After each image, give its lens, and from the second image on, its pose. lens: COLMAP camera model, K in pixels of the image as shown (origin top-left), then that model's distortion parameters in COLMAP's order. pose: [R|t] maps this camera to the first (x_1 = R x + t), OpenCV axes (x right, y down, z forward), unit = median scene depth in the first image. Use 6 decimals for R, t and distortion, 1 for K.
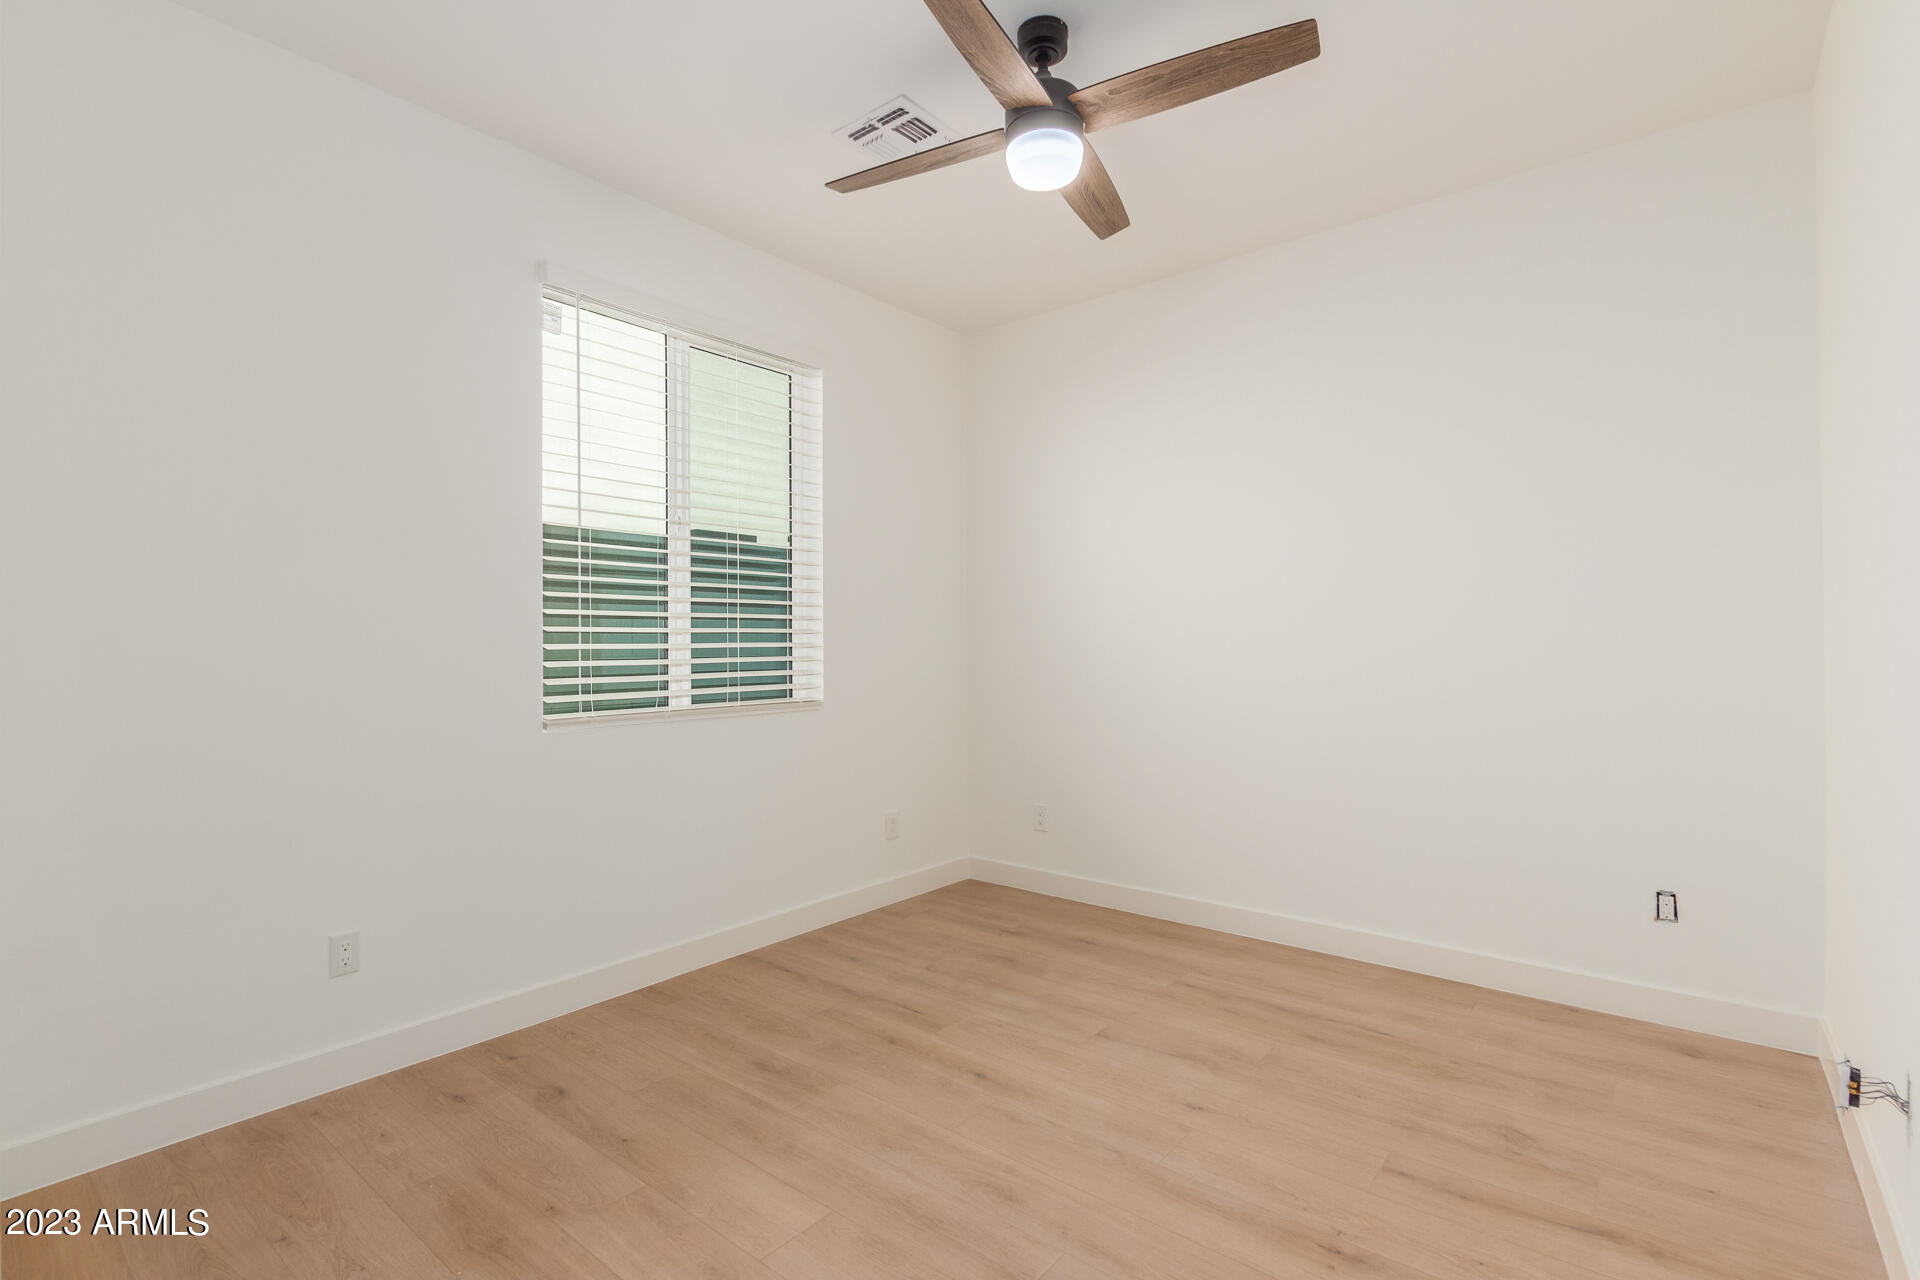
lens RADIAL K [[885.6, 0, 967.0], [0, 885.6, 643.3], [0, 0, 1]] dist [0.000936, -0.000423]
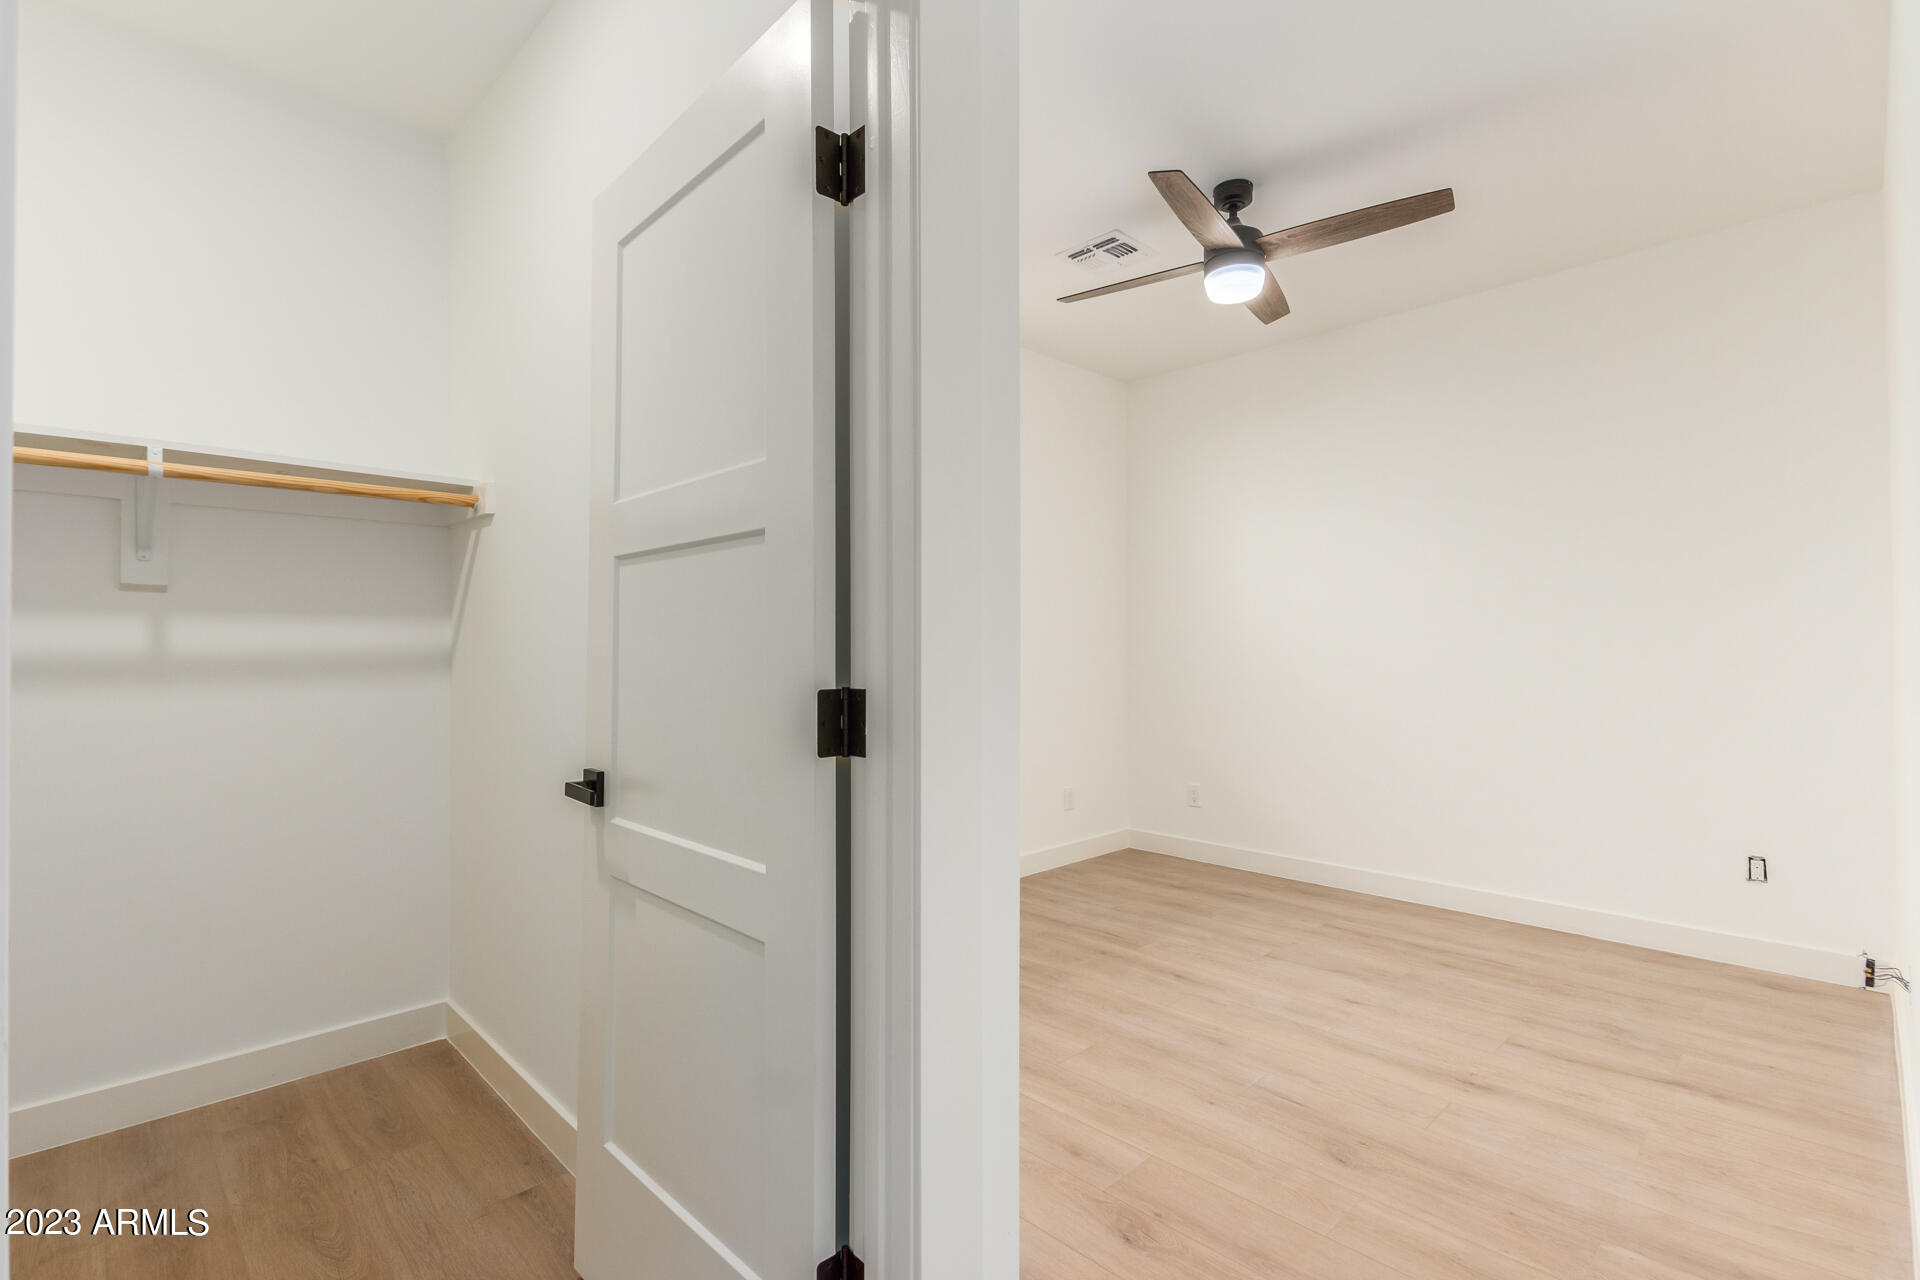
lens RADIAL K [[883.6, 0, 960.8], [0, 883.6, 639.8], [0, 0, 1]] dist [0.003212, -0.000926]
pose [[0.993720, 0.003289, -0.111845, -0.157071], [-0.004117, 0.999966, -0.007174, 0.000085], [0.111818, 0.007589, 0.993700, -0.333100]]
